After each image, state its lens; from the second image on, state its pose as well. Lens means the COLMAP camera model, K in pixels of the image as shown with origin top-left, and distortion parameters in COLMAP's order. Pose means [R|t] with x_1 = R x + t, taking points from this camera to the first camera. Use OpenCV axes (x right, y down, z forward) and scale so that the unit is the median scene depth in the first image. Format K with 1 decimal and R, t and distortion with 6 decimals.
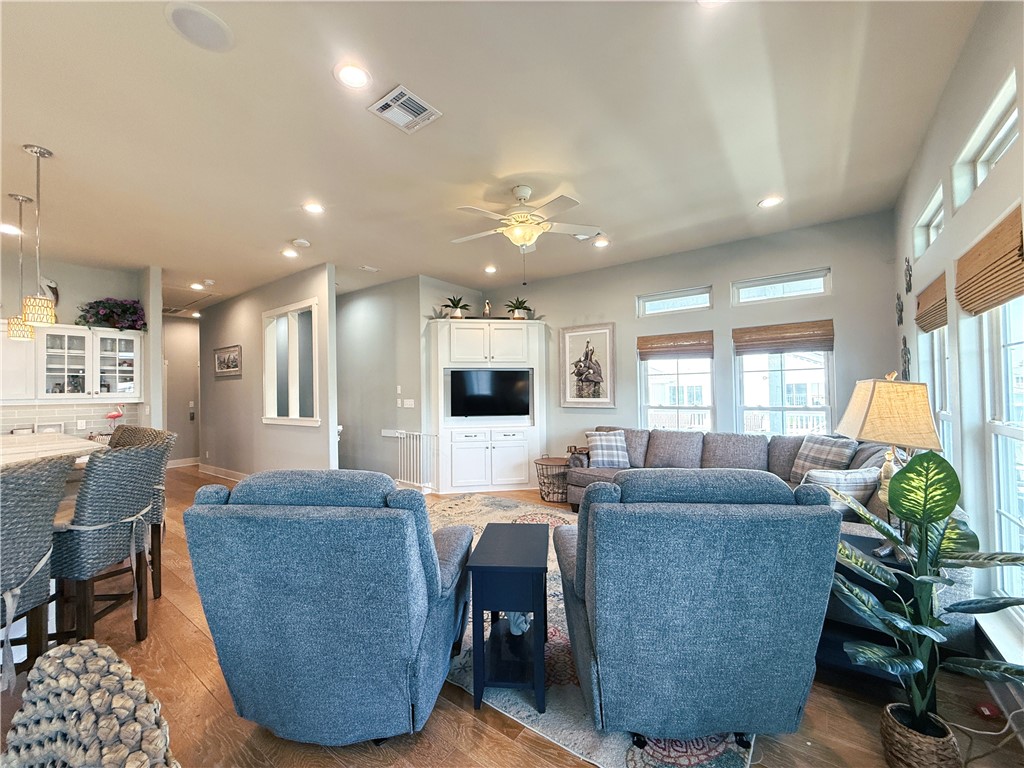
lens RADIAL K [[410.6, 0, 513.0], [0, 410.6, 385.7], [0, 0, 1]] dist [-0.000497, 0.000280]
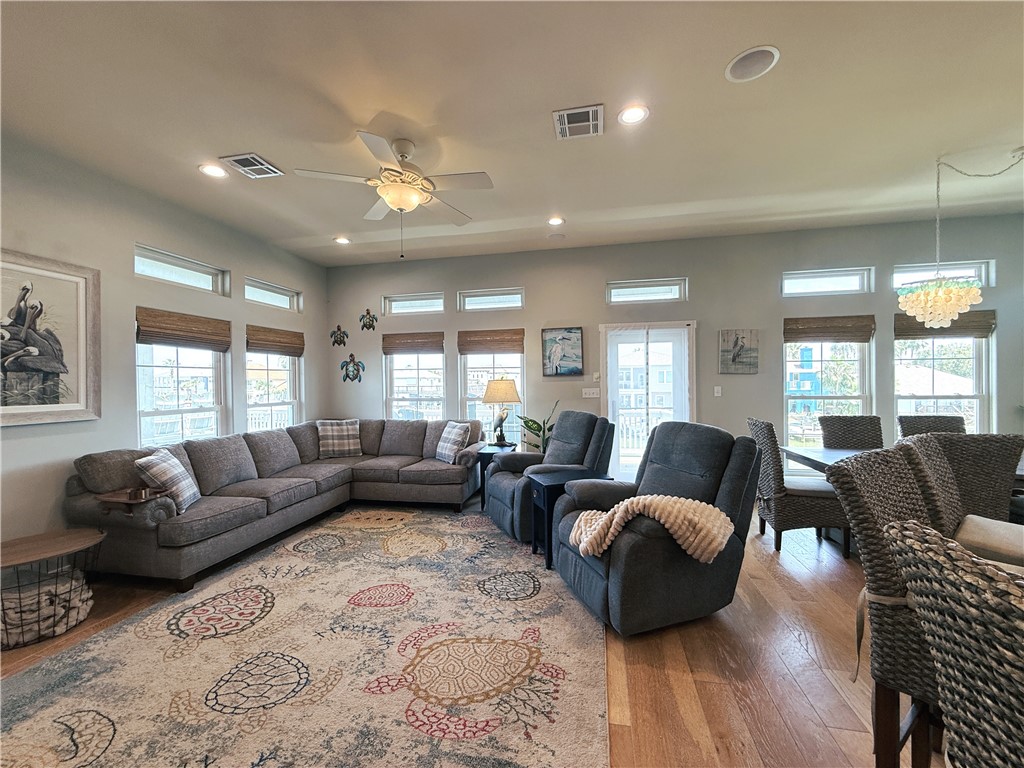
lens RADIAL K [[410.6, 0, 512.9], [0, 410.6, 384.7], [0, 0, 1]] dist [-0.000497, 0.000280]
pose [[-0.419161, 0.013275, 0.907815, -0.517174], [0.006005, 0.999912, -0.011849, 0.016162], [-0.907892, 0.000485, -0.419204, 0.714958]]
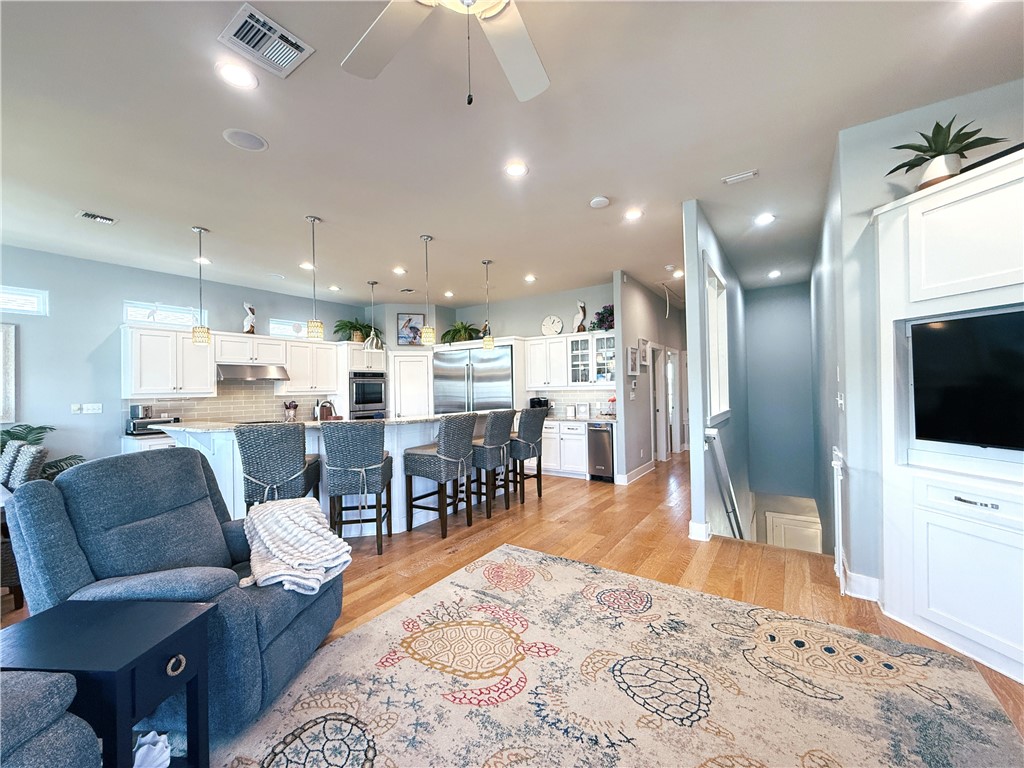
lens RADIAL K [[410.6, 0, 513.6], [0, 410.6, 384.9], [0, 0, 1]] dist [-0.000497, 0.000280]
pose [[0.035708, 0.009136, -0.999320, 0.250483], [0.034592, 0.999348, 0.010373, 0.004818], [0.998763, -0.034939, 0.035369, 0.634491]]
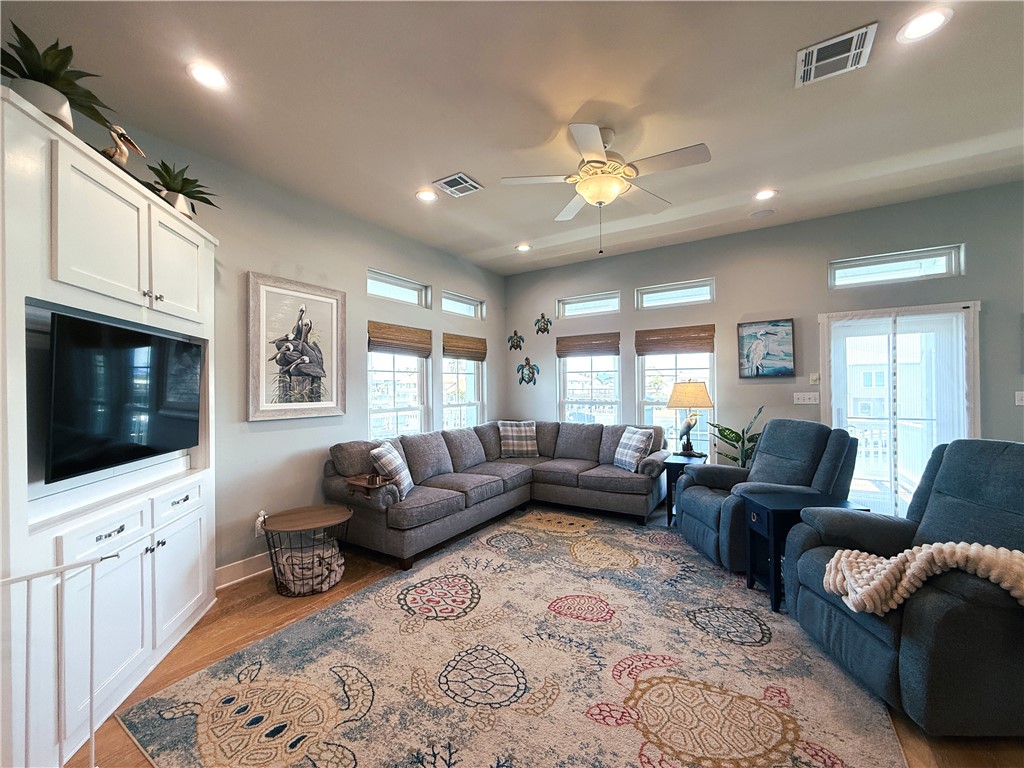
lens RADIAL K [[410.6, 0, 512.6], [0, 410.6, 384.6], [0, 0, 1]] dist [-0.000497, 0.000280]
pose [[-0.072119, 0.019932, 0.997197, -0.469488], [-0.002046, 0.999795, -0.020132, 0.016158], [-0.997394, -0.003492, -0.072063, 0.765668]]
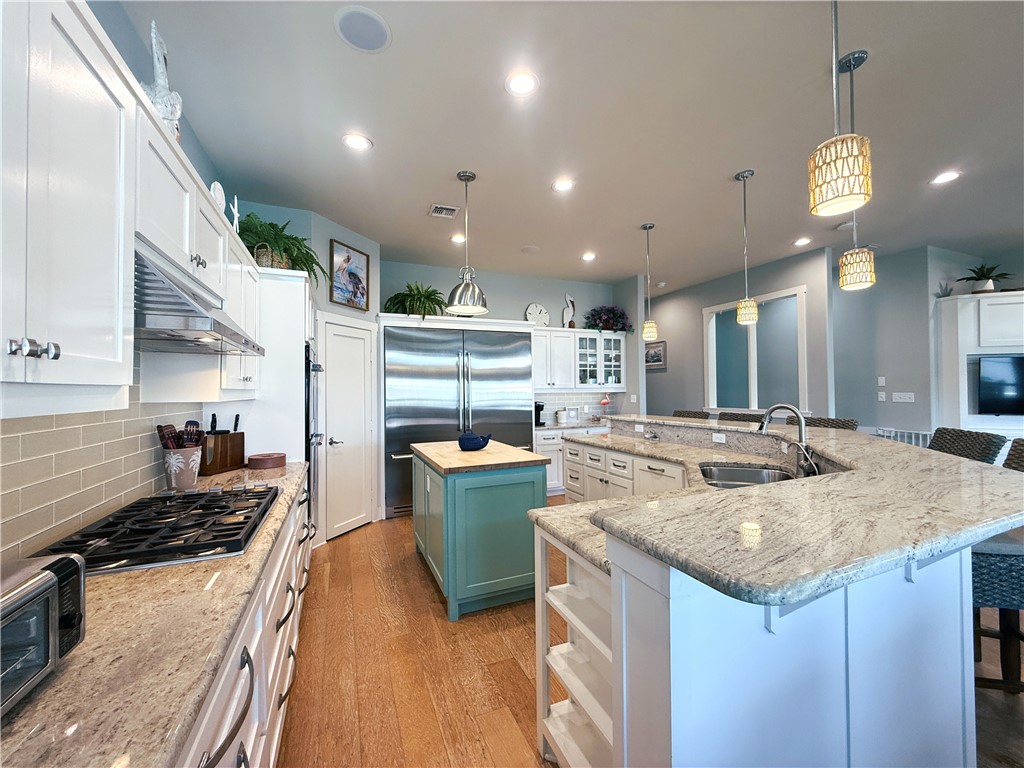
lens RADIAL K [[410.6, 0, 510.9], [0, 410.6, 387.1], [0, 0, 1]] dist [-0.000497, 0.000280]
pose [[0.859131, 0.006695, -0.511712, -0.565208], [0.002417, 0.999850, 0.017139, 0.005312], [0.511750, -0.015961, 0.858986, -0.181864]]
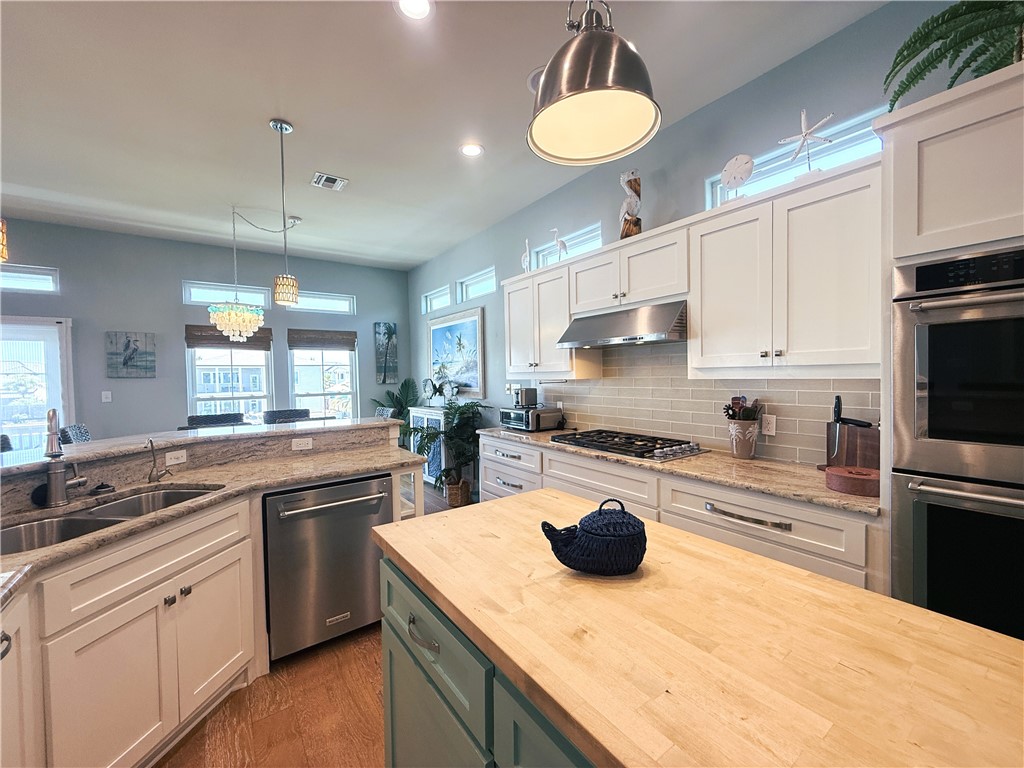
lens RADIAL K [[410.6, 0, 512.4], [0, 410.6, 384.1], [0, 0, 1]] dist [-0.000497, 0.000280]
pose [[-0.952543, 0.030832, 0.302839, -0.931496], [0.033095, 0.999449, 0.002344, 0.022569], [-0.302600, 0.012255, -0.953039, 0.481399]]
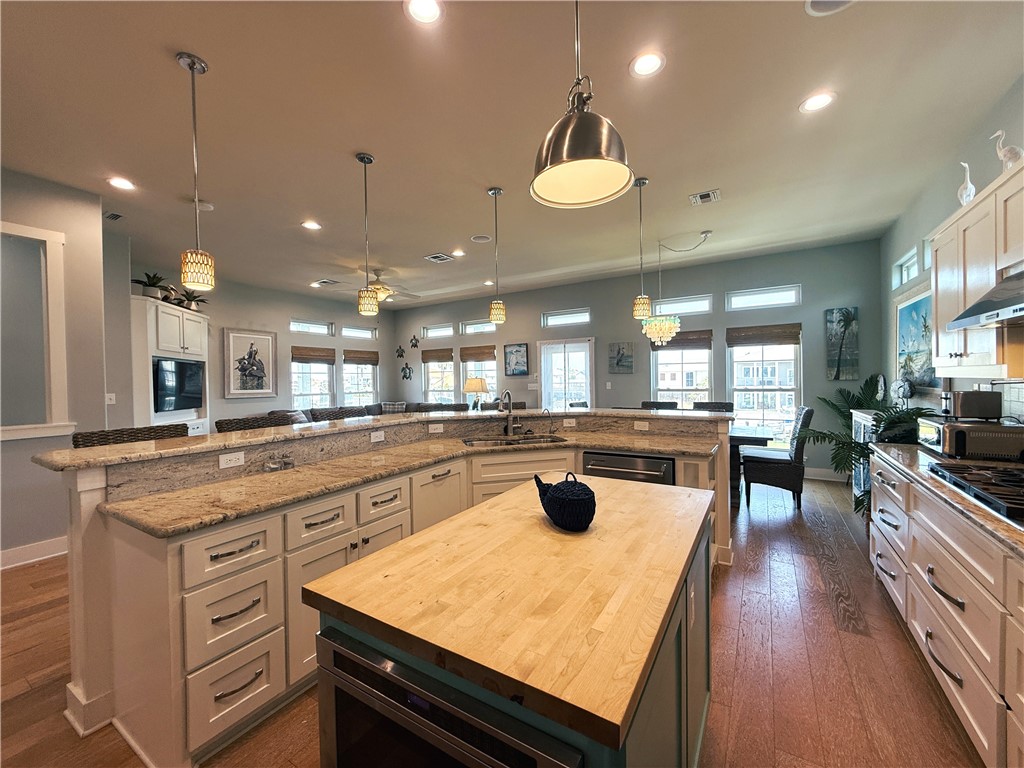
lens RADIAL K [[410.6, 0, 514.6], [0, 410.6, 384.8], [0, 0, 1]] dist [-0.000497, 0.000280]
pose [[-0.087891, 0.005668, 0.996114, -1.153614], [0.003706, 0.999979, -0.005363, 0.025891], [-0.996123, 0.003220, -0.087910, 0.346092]]
